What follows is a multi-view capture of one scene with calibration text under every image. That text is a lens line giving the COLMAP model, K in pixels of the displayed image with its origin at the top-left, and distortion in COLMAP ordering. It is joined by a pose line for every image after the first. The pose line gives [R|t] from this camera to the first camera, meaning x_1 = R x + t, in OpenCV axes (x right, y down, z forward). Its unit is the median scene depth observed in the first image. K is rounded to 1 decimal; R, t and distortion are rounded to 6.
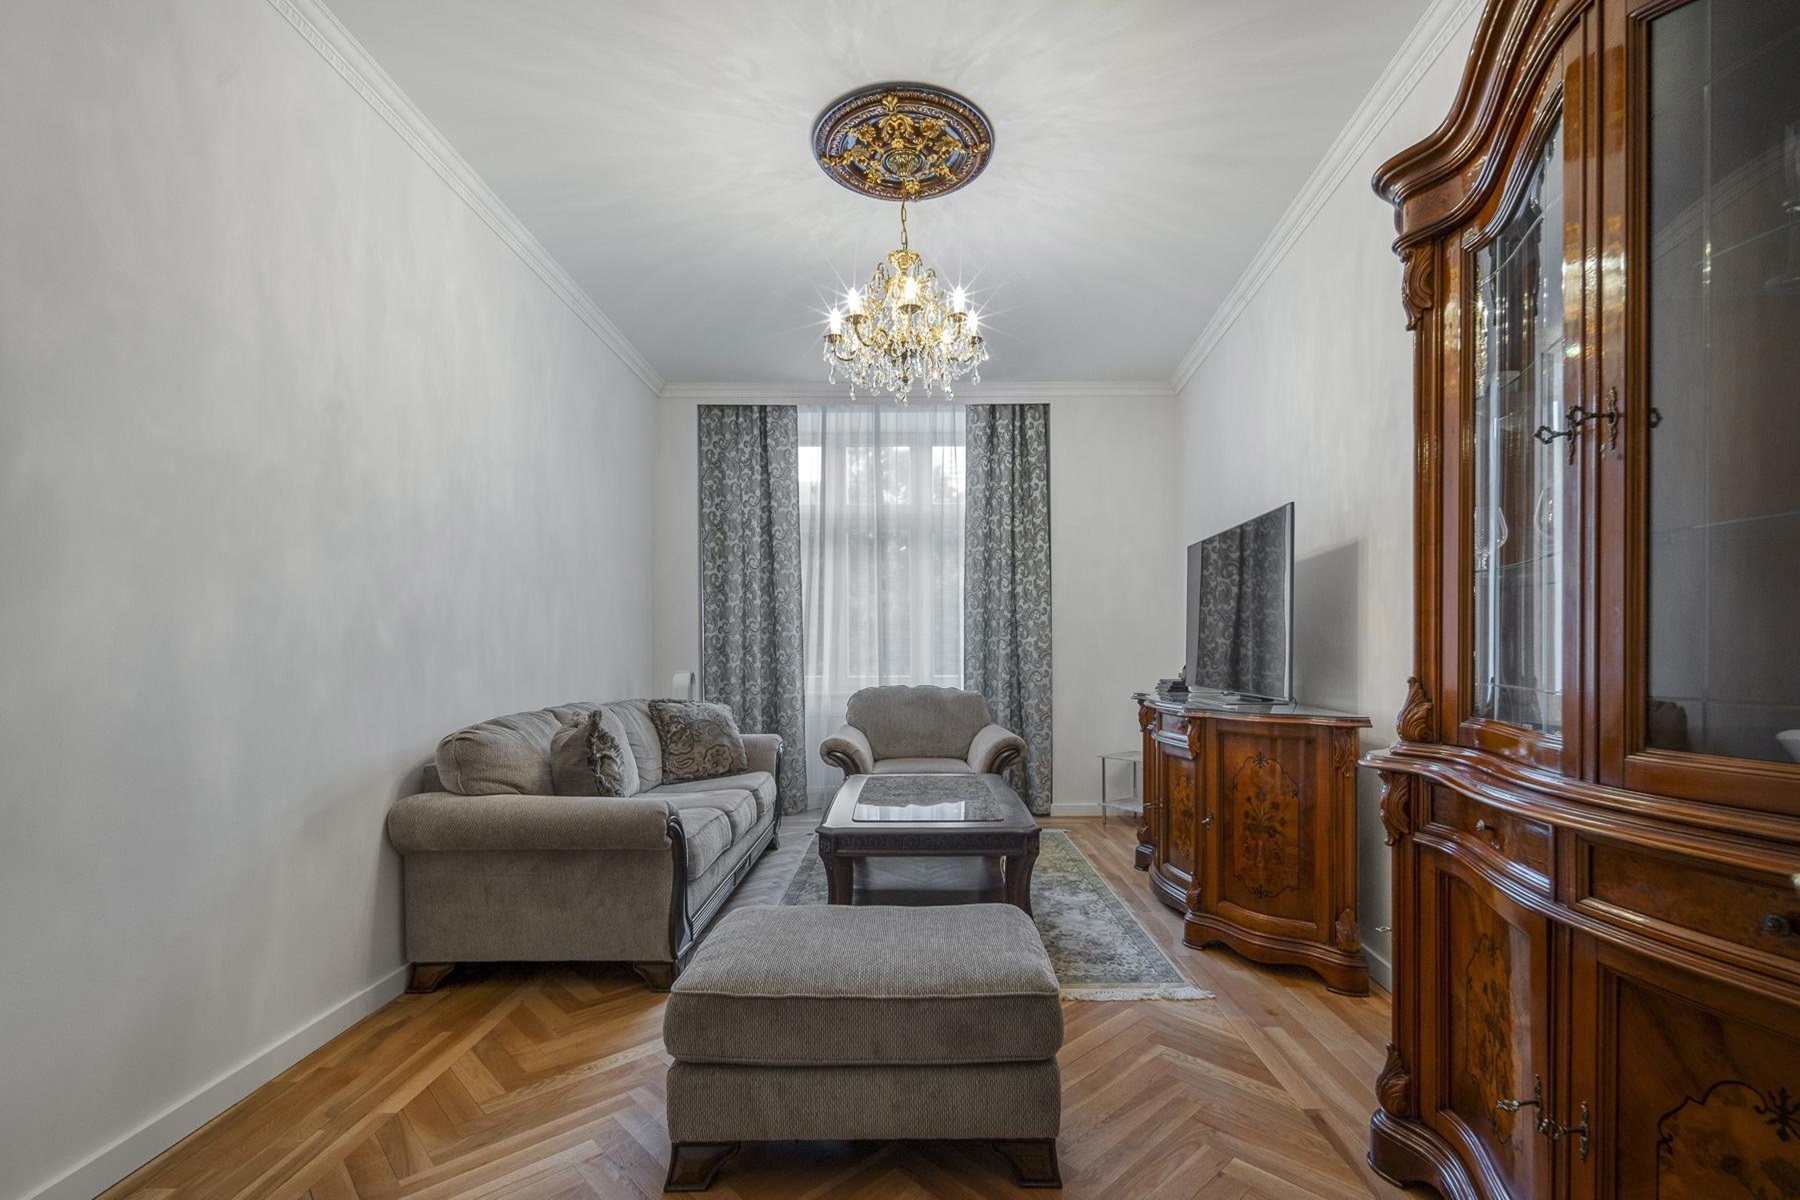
lens RADIAL K [[815.4, 0, 903.4], [0, 815.4, 647.1], [0, 0, 1]] dist [-0.001956, -0.000015]
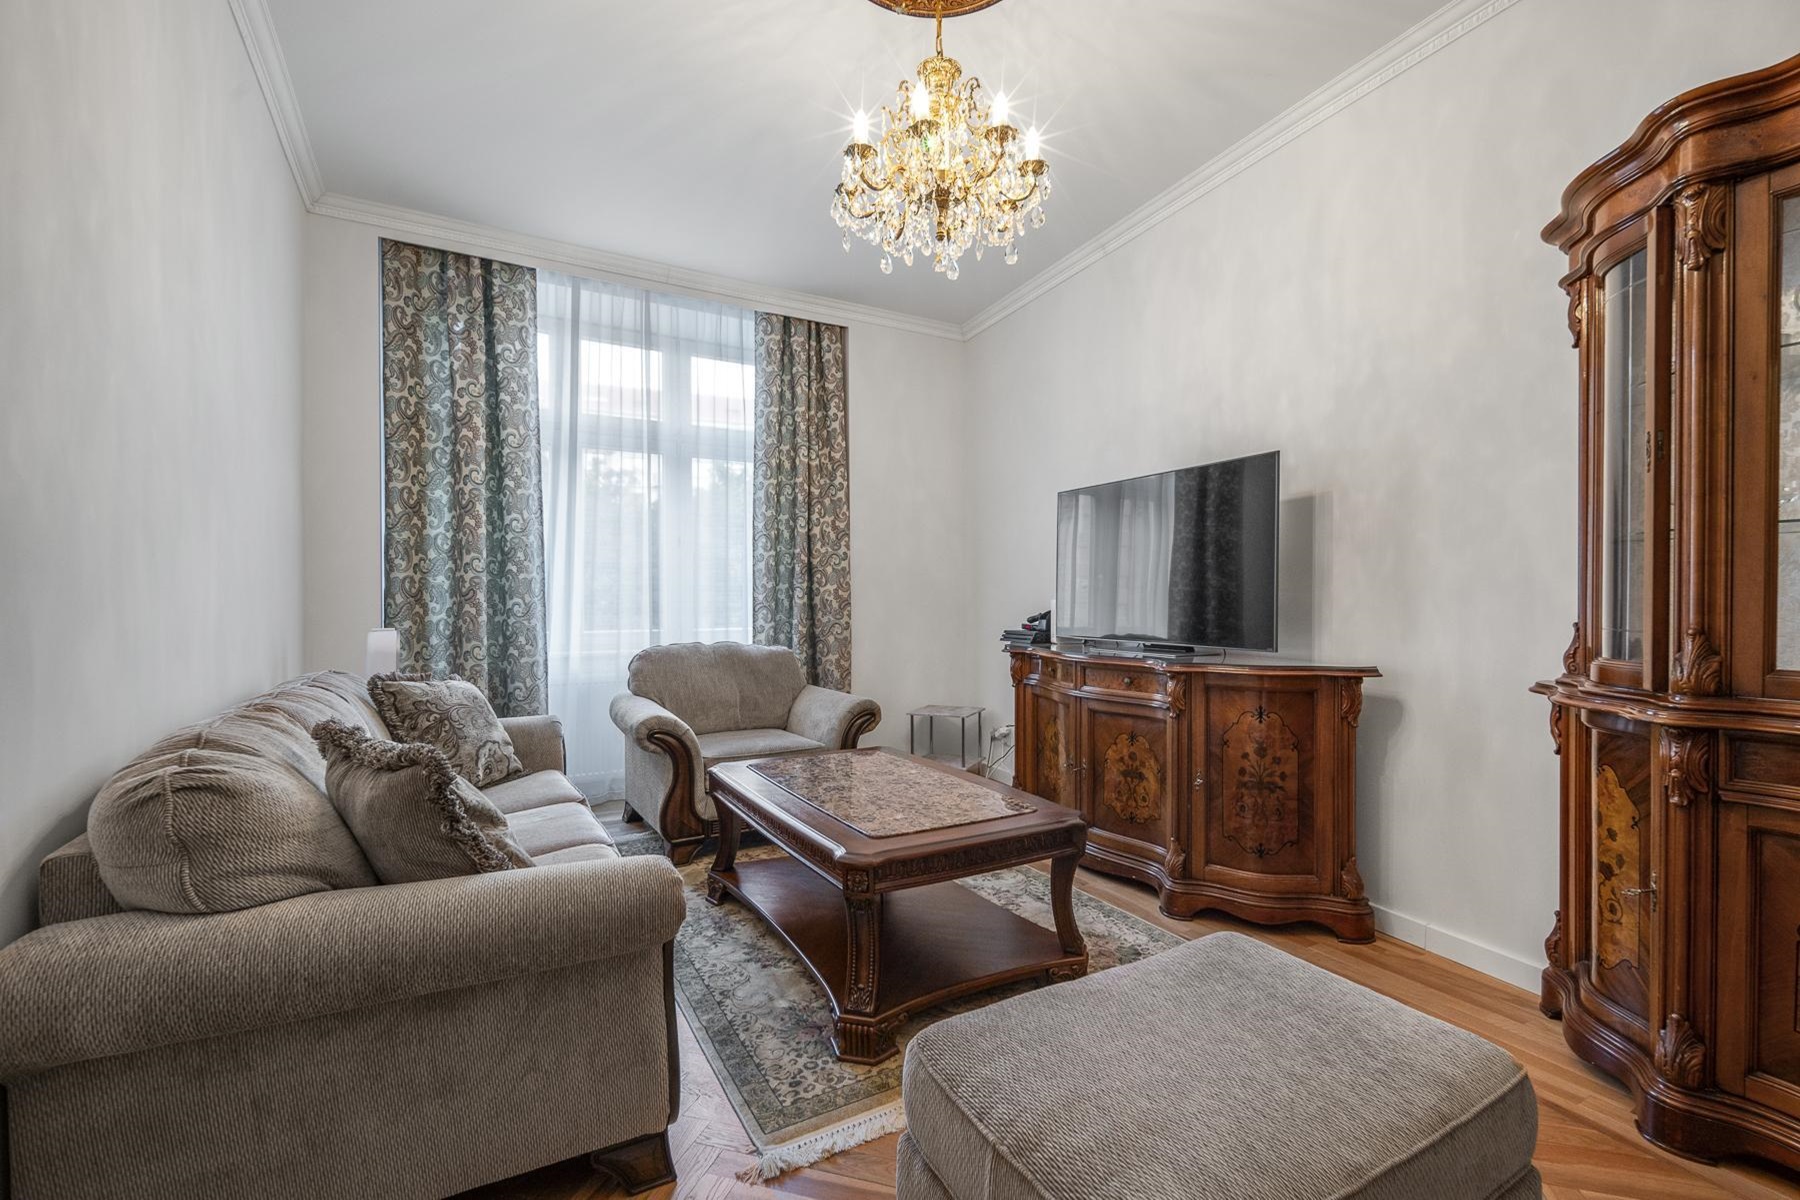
lens RADIAL K [[795.4, 0, 911.2], [0, 795.4, 597.0], [0, 0, 1]] dist [0.002895, -0.000196]
pose [[0.864096, 0.005670, 0.503295, -0.202678], [-0.005895, 0.999982, -0.001144, 0.001469], [-0.503292, -0.001978, 0.864114, 0.200938]]
